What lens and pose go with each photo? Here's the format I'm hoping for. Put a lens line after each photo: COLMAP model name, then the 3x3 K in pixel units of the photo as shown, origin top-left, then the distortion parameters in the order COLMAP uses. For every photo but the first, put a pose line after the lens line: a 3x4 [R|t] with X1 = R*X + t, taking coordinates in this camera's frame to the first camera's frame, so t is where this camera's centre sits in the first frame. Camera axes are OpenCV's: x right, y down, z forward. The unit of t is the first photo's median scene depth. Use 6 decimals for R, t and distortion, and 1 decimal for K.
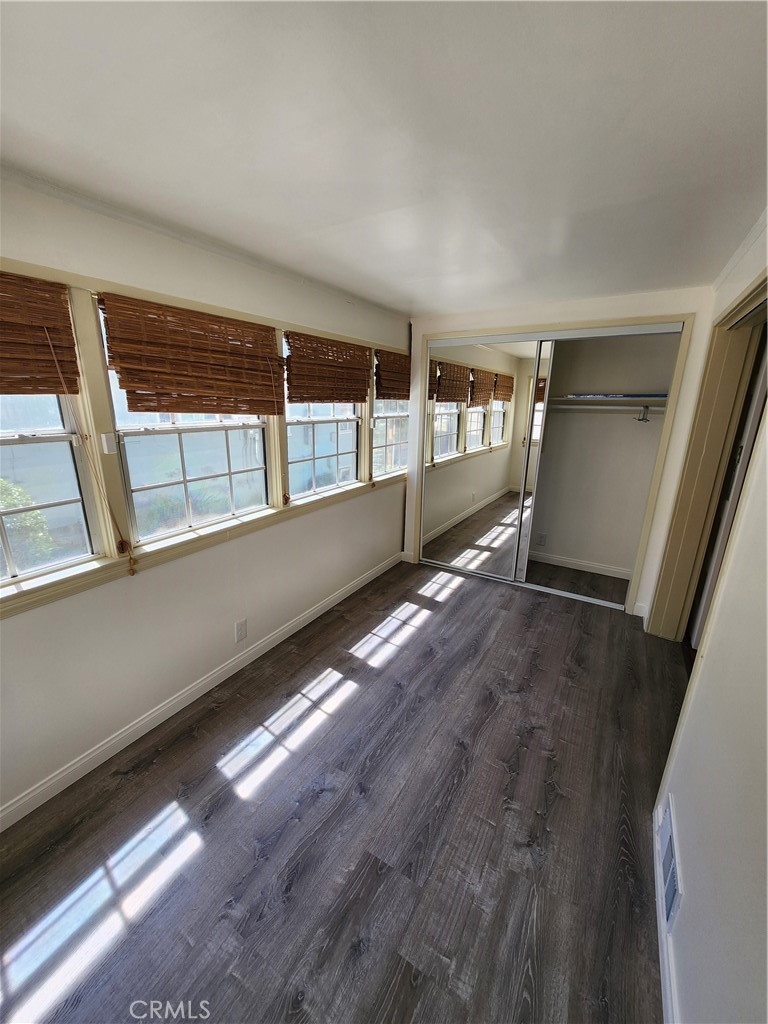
lens RADIAL K [[401.6, 0, 383.5], [0, 401.6, 517.1], [0, 0, 1]] dist [-0.000334, -0.000017]
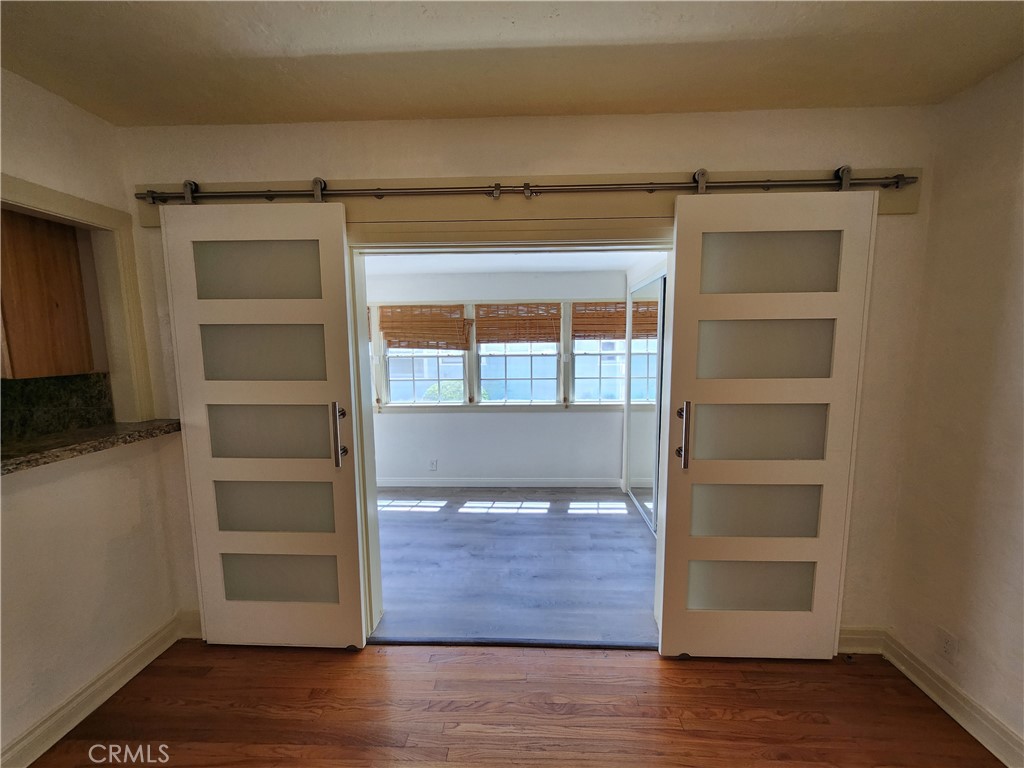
lens RADIAL K [[401.6, 0, 514.3], [0, 401.6, 393.6], [0, 0, 1]] dist [-0.000334, -0.000017]
pose [[0.482281, 0.083053, -0.872071, 1.186943], [-0.226843, 0.973381, -0.032750, -0.048404], [0.846137, 0.213617, 0.488283, 0.297314]]
